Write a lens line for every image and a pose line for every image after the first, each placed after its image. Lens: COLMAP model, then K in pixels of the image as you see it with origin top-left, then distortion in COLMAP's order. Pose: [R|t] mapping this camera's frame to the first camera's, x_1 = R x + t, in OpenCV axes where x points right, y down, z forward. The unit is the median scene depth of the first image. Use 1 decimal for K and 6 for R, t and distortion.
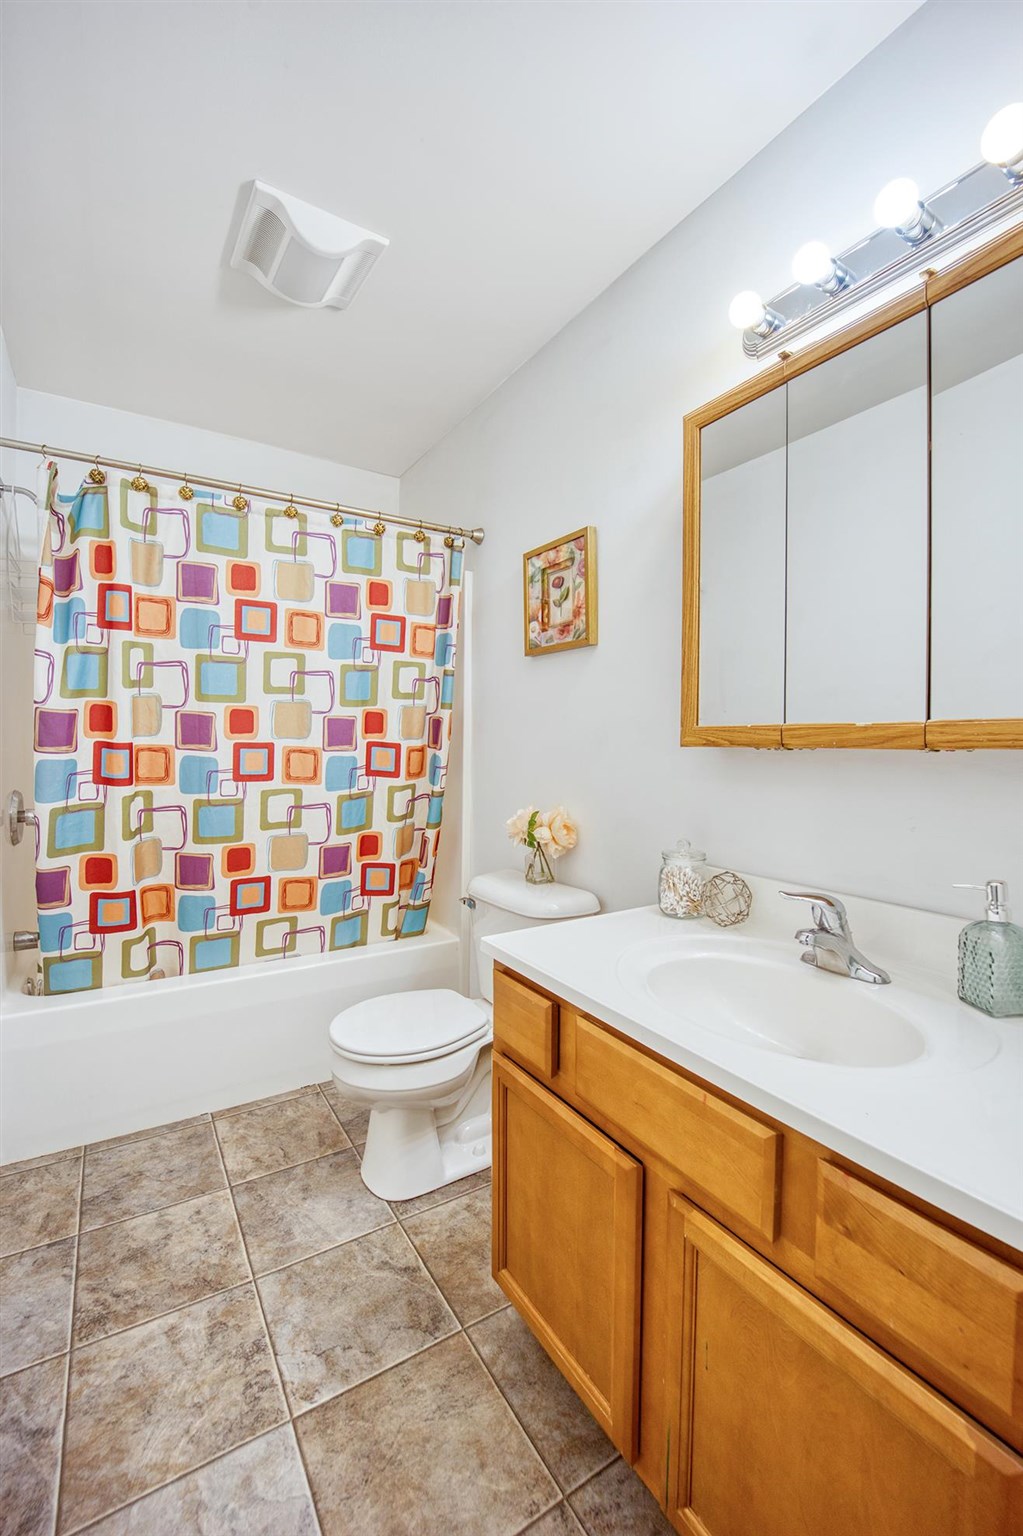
lens RADIAL K [[629.5, 0, 512.7], [0, 629.5, 763.8], [0, 0, 1]] dist [-0.027589, 0.000090]
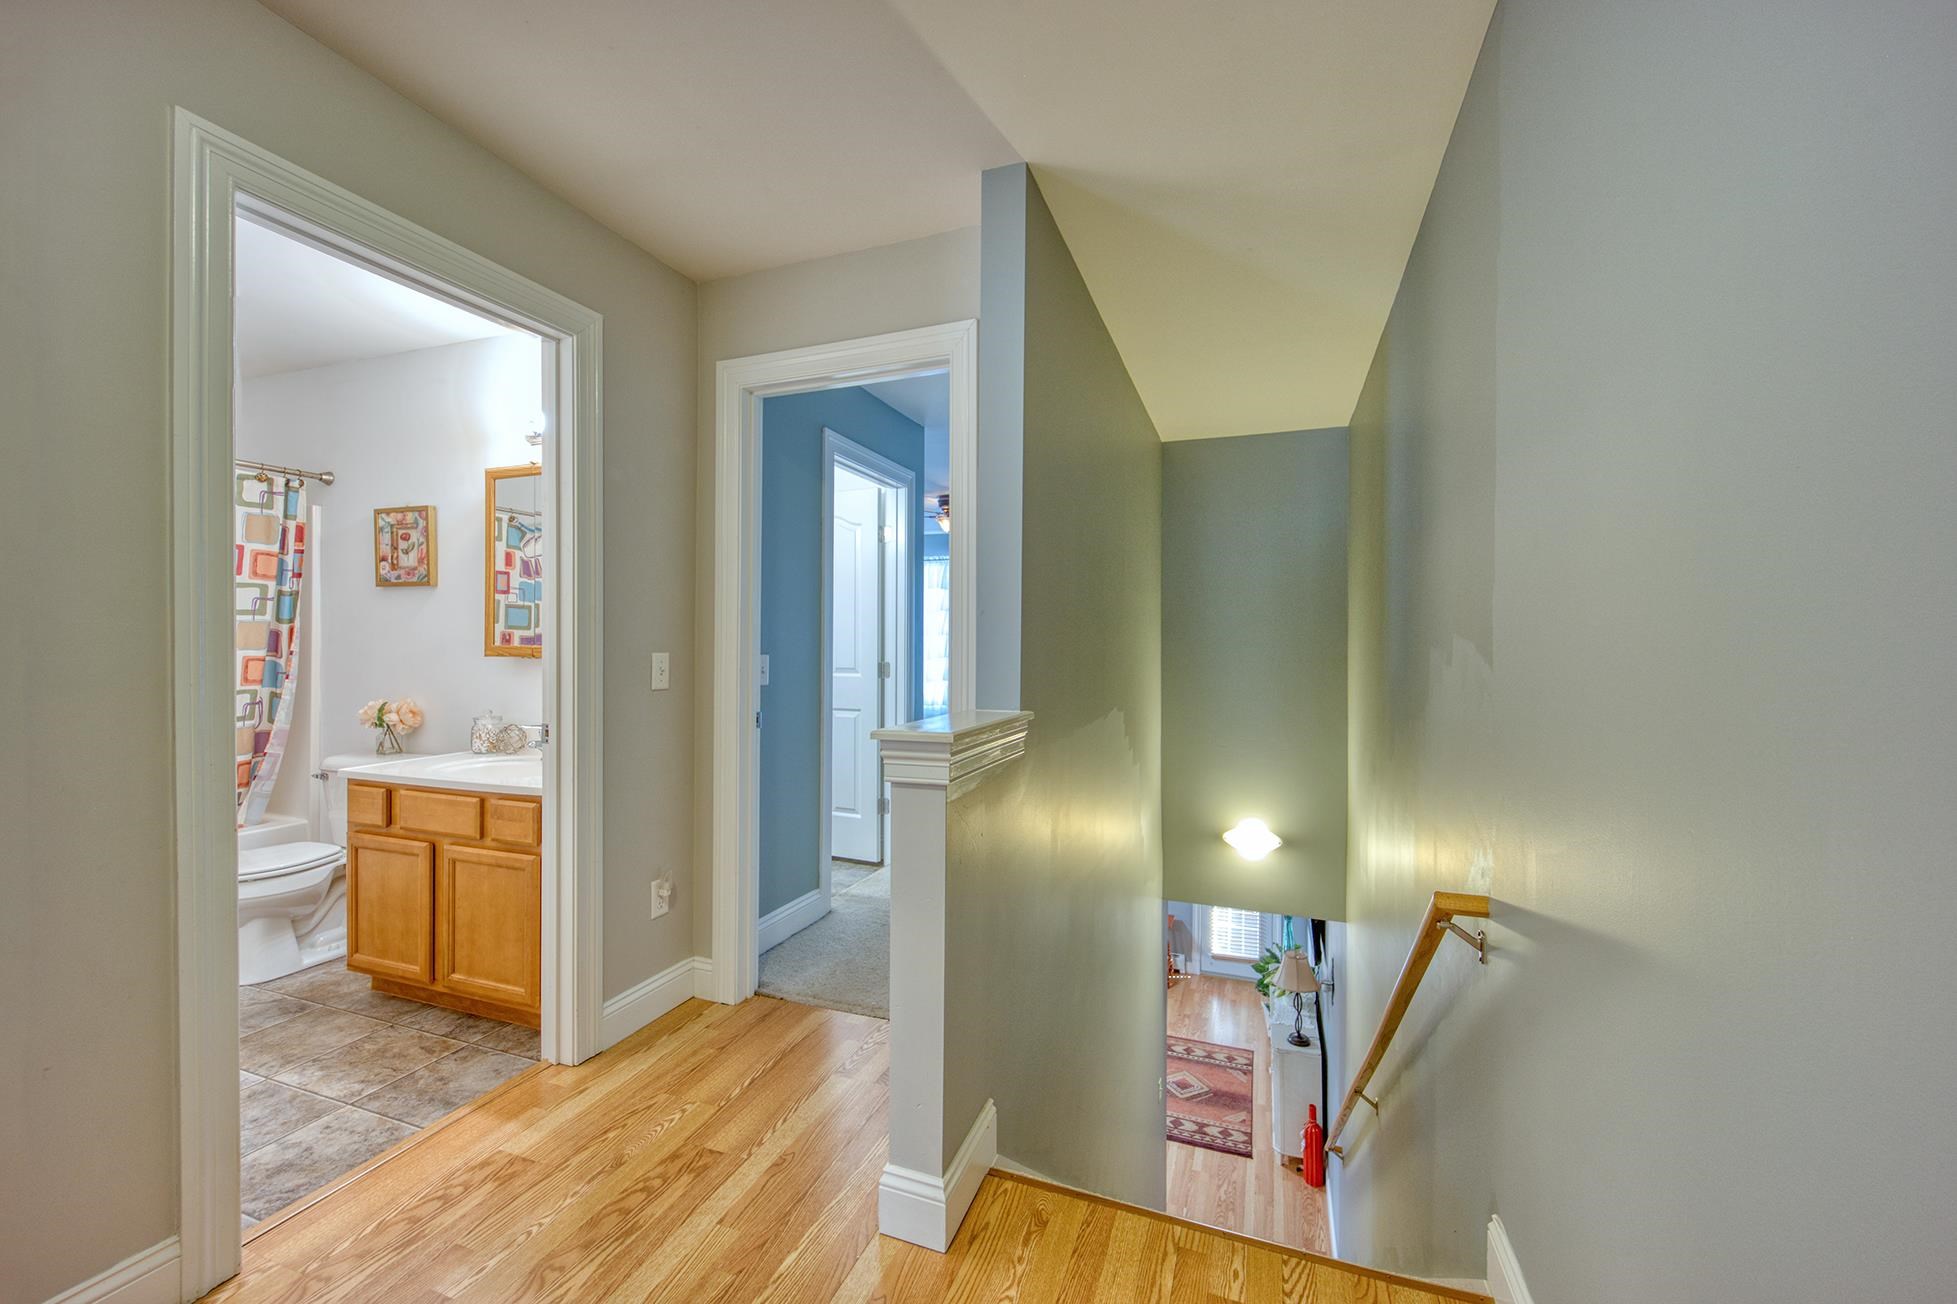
lens RADIAL K [[770.8, 0, 978.2], [0, 770.8, 636.3], [0, 0, 1]] dist [0.003182, 0.000531]
pose [[0.789655, -0.005947, 0.613522, 0.026404], [0.024227, 0.999475, -0.021495, -0.002906], [-0.613072, 0.031838, 0.789385, -1.221558]]
